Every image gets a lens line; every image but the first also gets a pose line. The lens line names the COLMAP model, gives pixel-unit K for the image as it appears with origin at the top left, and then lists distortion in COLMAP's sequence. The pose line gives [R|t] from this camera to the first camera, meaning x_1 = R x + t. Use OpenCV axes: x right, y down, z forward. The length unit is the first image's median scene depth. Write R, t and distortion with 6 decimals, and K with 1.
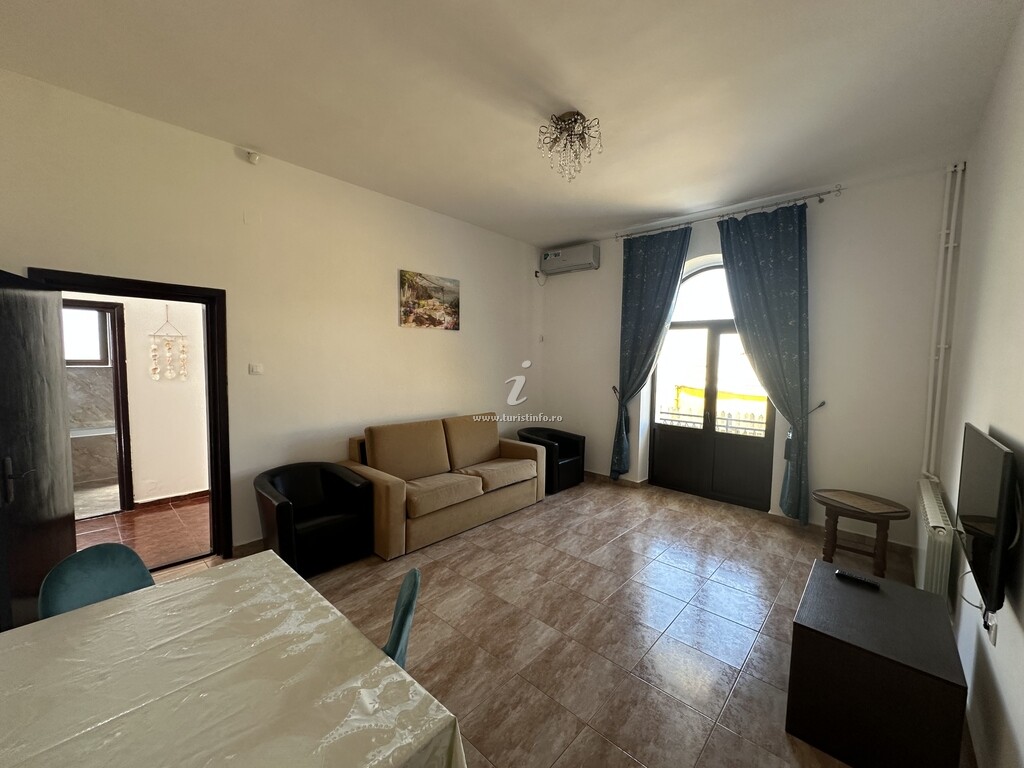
lens RADIAL K [[408.6, 0, 518.9], [0, 408.6, 389.0], [0, 0, 1]] dist [0.002488, 0.000014]
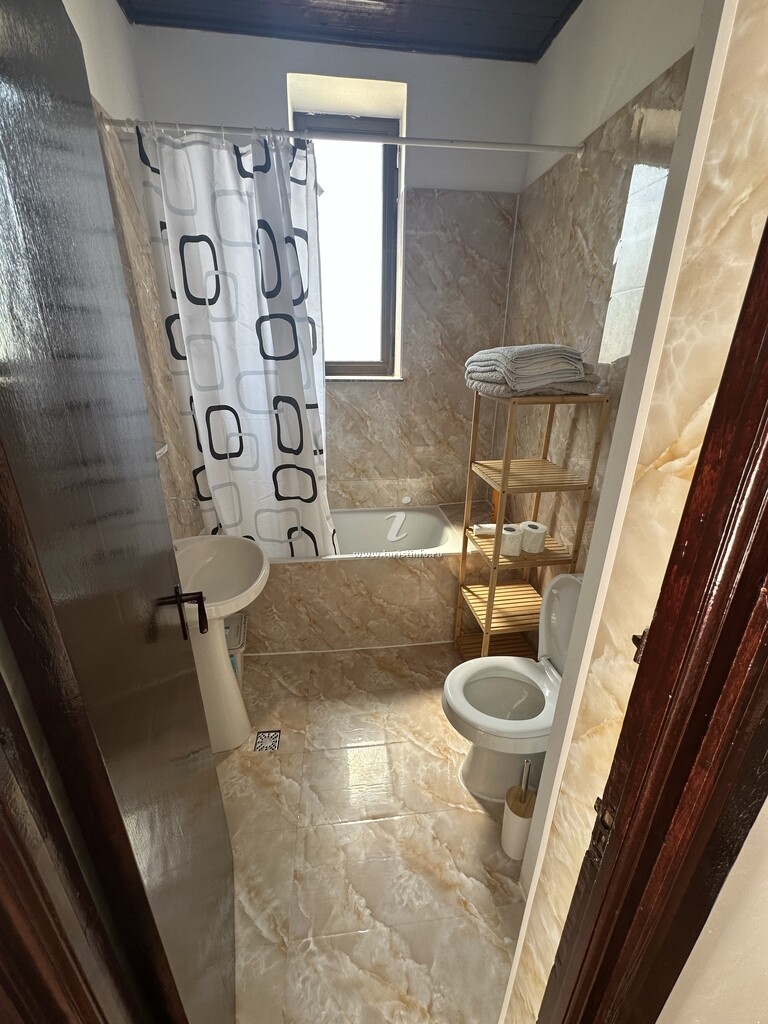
lens RADIAL K [[408.6, 0, 385.7], [0, 408.6, 513.5], [0, 0, 1]] dist [0.002488, 0.000014]
pose [[0.750283, 0.225063, -0.621628, -0.174983], [-0.042483, 0.954740, 0.294391, -0.011393], [0.659750, -0.194468, 0.725887, 0.159939]]
